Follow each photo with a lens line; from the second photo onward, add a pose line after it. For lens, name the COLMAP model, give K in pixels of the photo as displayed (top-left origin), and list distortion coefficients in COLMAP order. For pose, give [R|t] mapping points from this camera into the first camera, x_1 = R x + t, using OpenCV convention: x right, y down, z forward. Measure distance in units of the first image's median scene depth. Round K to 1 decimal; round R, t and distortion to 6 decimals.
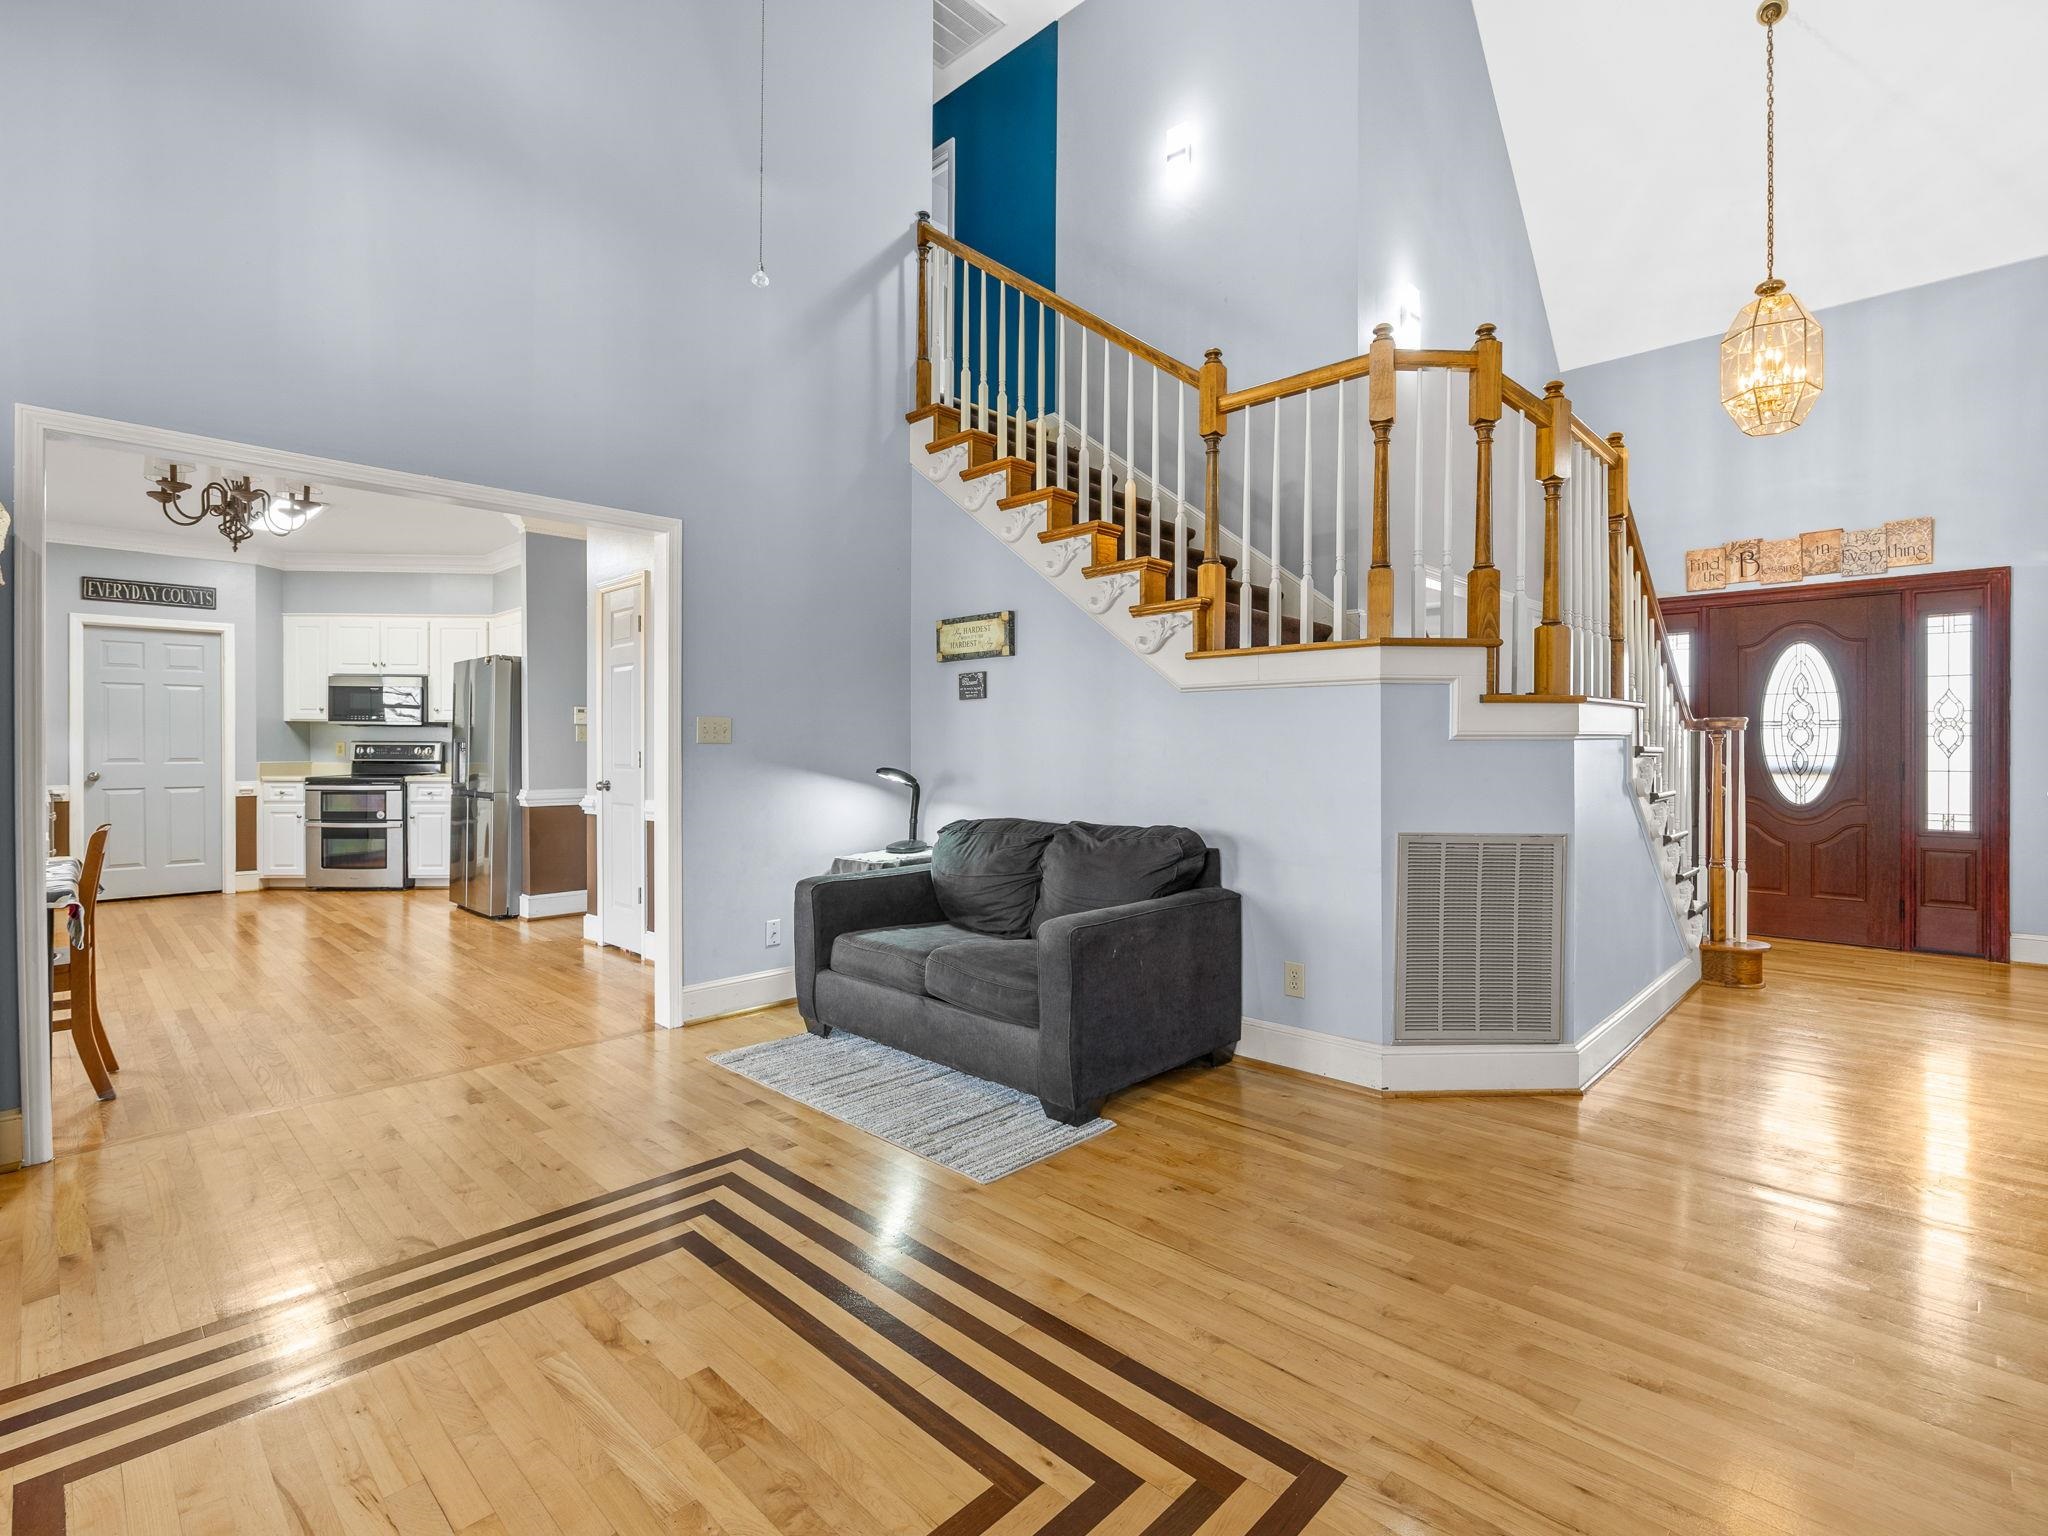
lens RADIAL K [[965.4, 0, 1004.4], [0, 965.4, 754.4], [0, 0, 1]] dist [-0.001114, 0.000082]
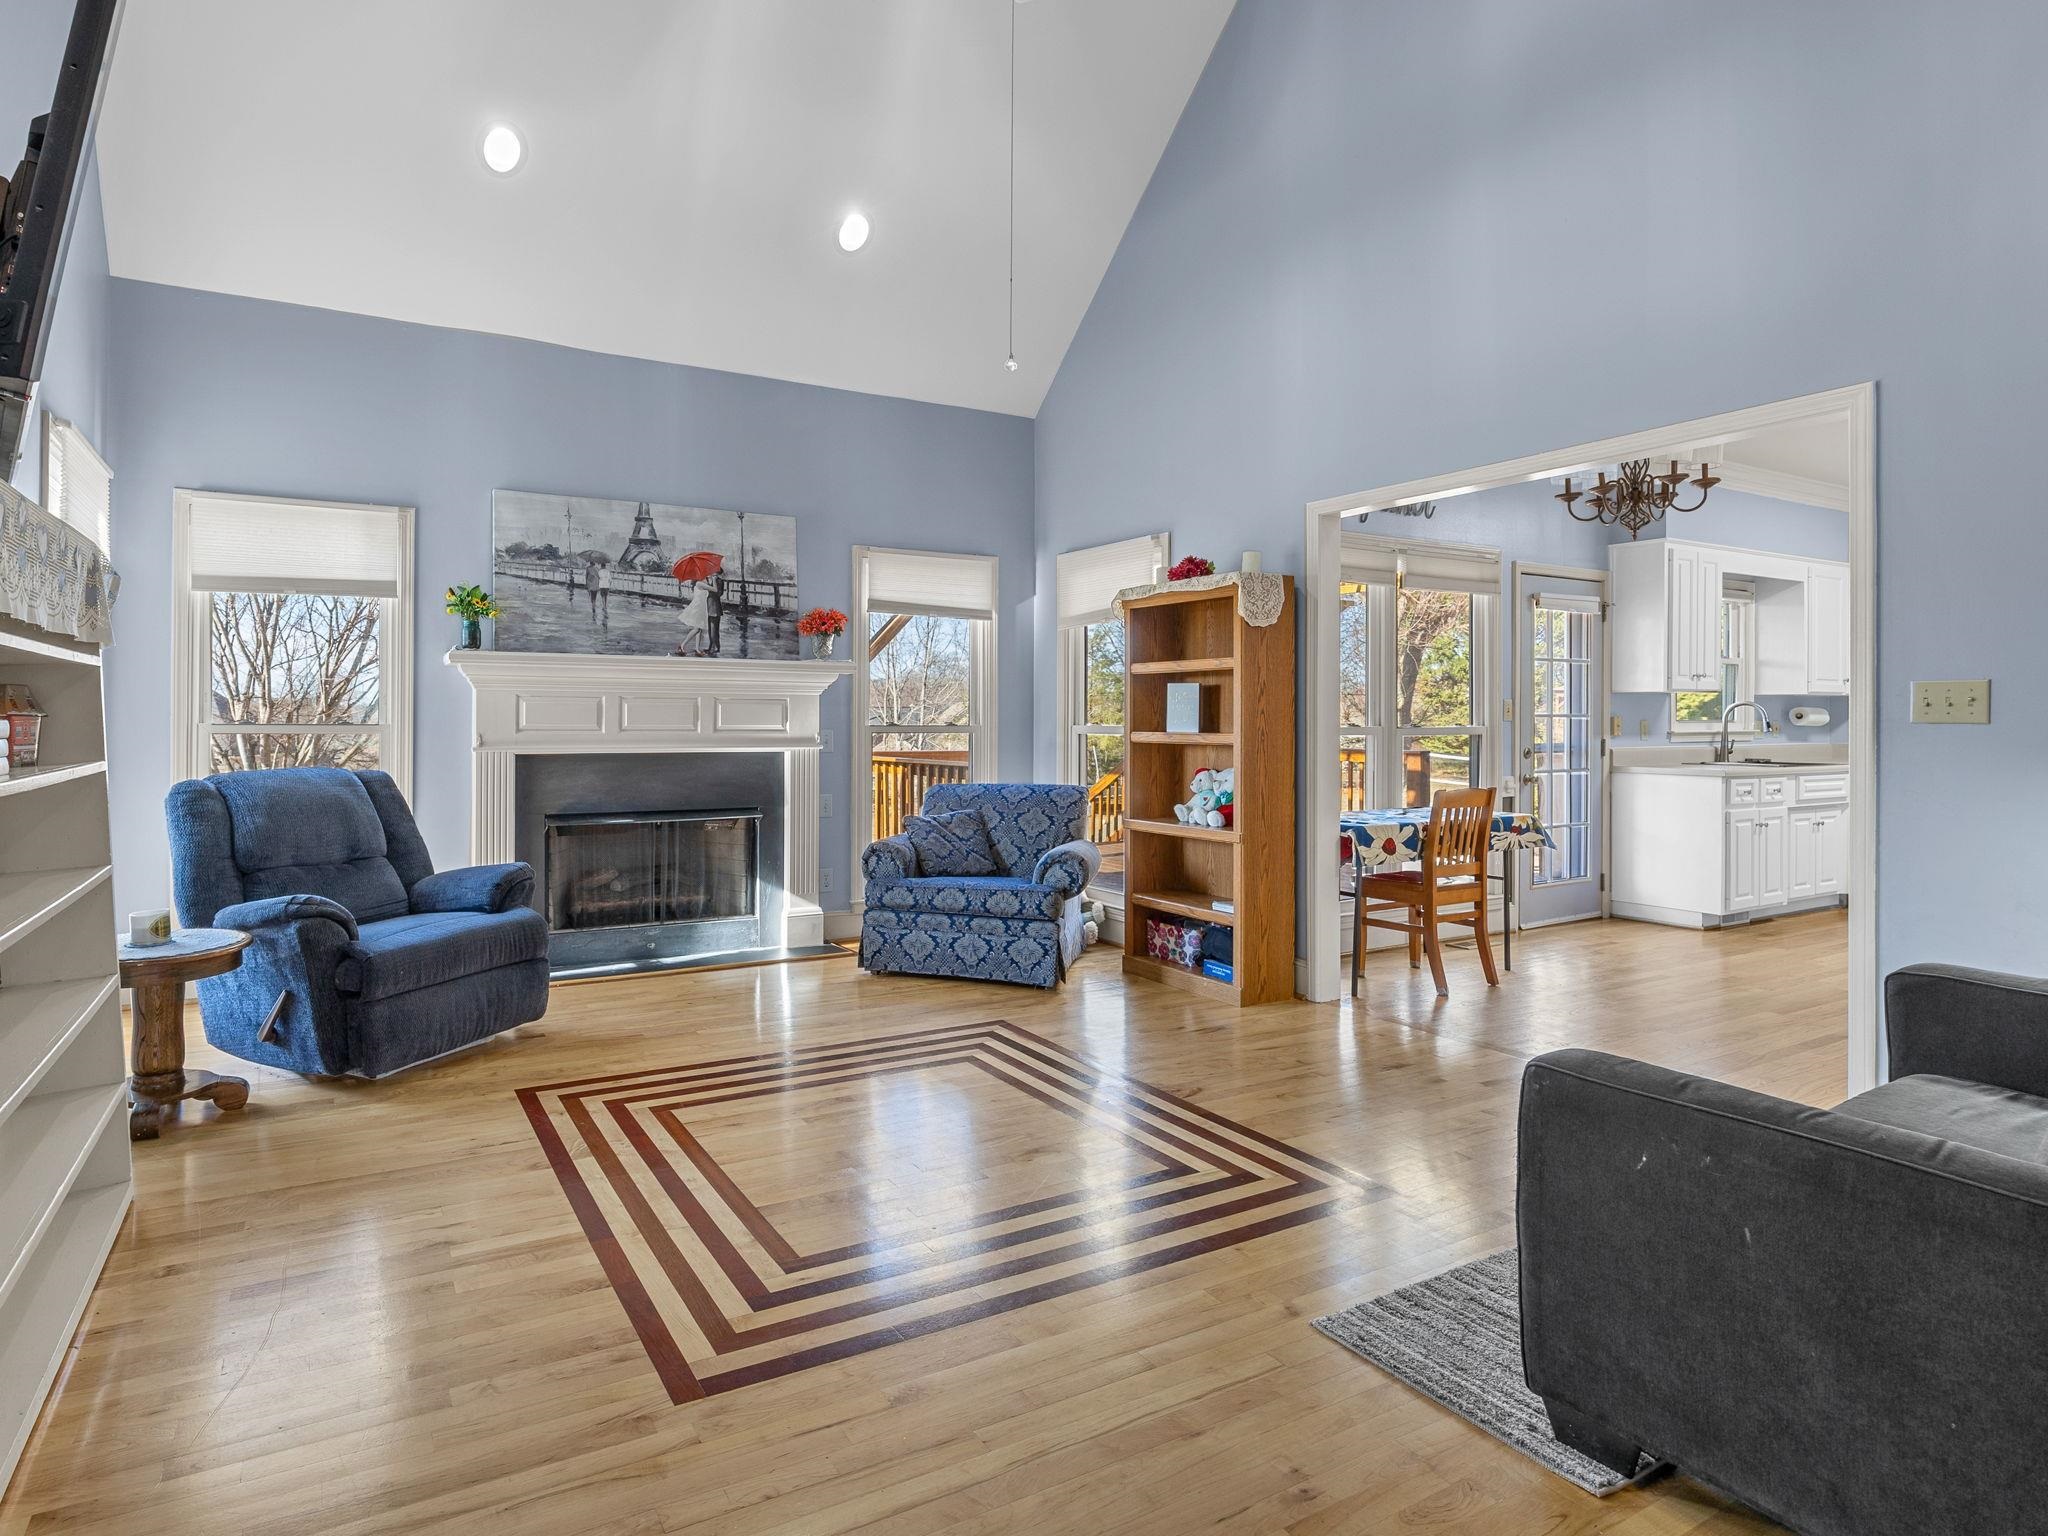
lens RADIAL K [[1088.7, 0, 953.5], [0, 1088.7, 716.7], [0, 0, 1]] dist [-0.002140, -0.000599]
pose [[-0.253566, -0.007549, -0.967289, 0.260818], [-0.007096, 0.999957, -0.005944, -0.003130], [0.967292, 0.005357, -0.253609, 0.288367]]
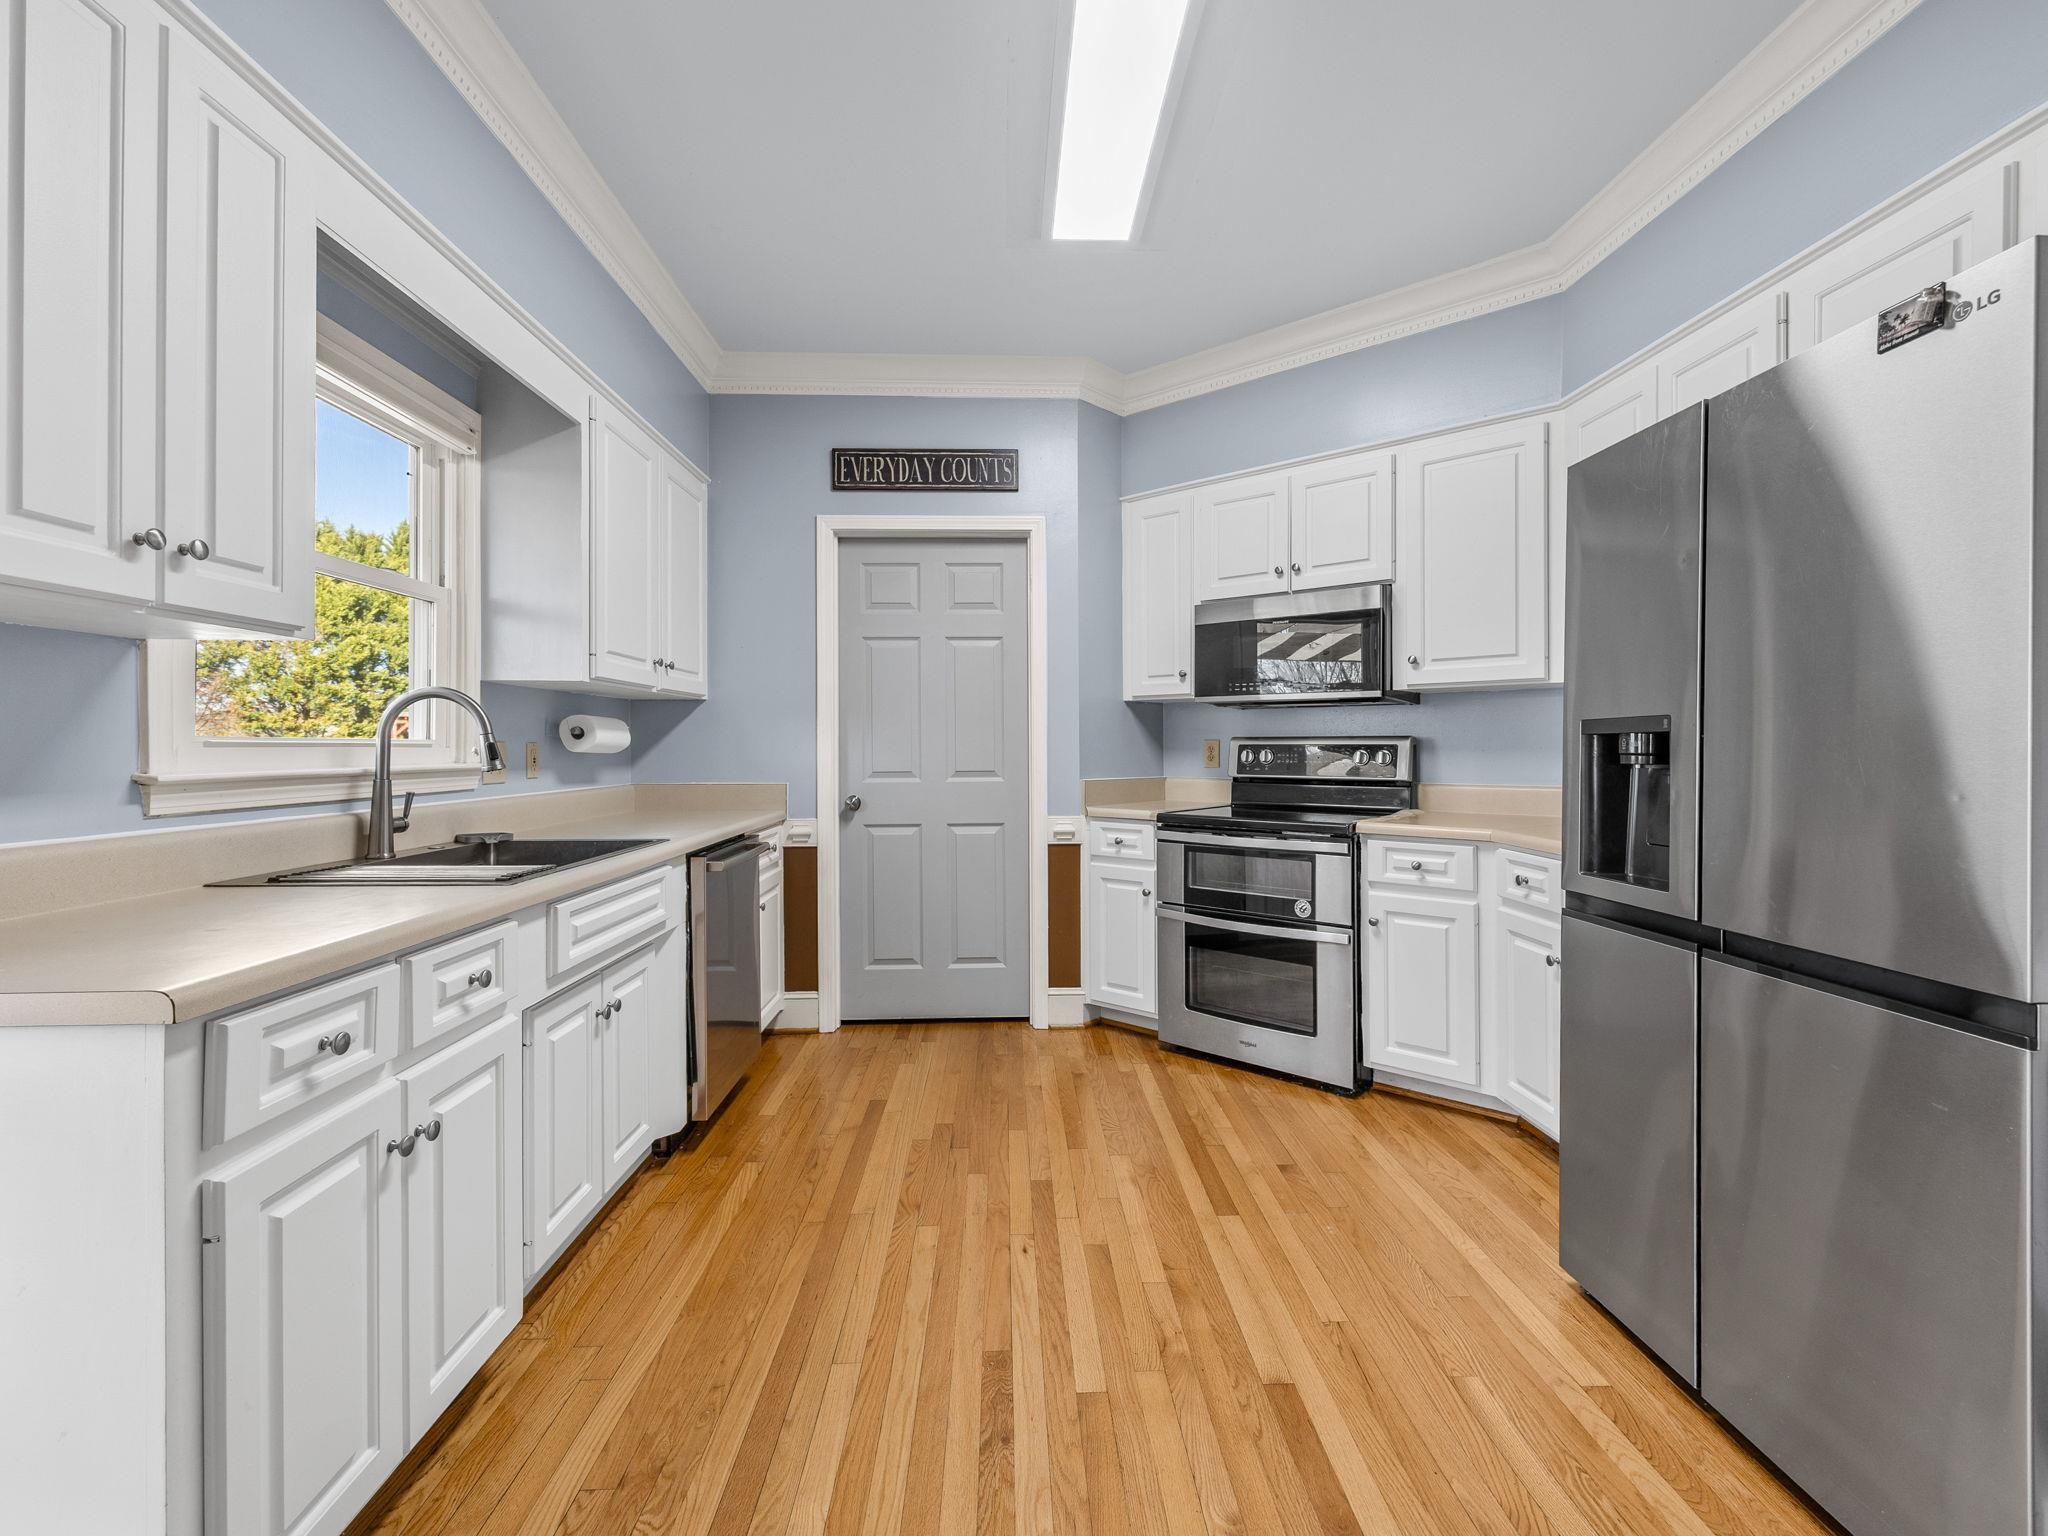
lens RADIAL K [[965.4, 0, 1004.4], [0, 965.4, 754.4], [0, 0, 1]] dist [-0.001114, 0.000082]
pose [[0.713177, 0.000227, -0.700984, -0.440767], [-0.000428, 1.000000, -0.000111, -0.005491], [0.700984, 0.000379, 0.713177, 0.602410]]
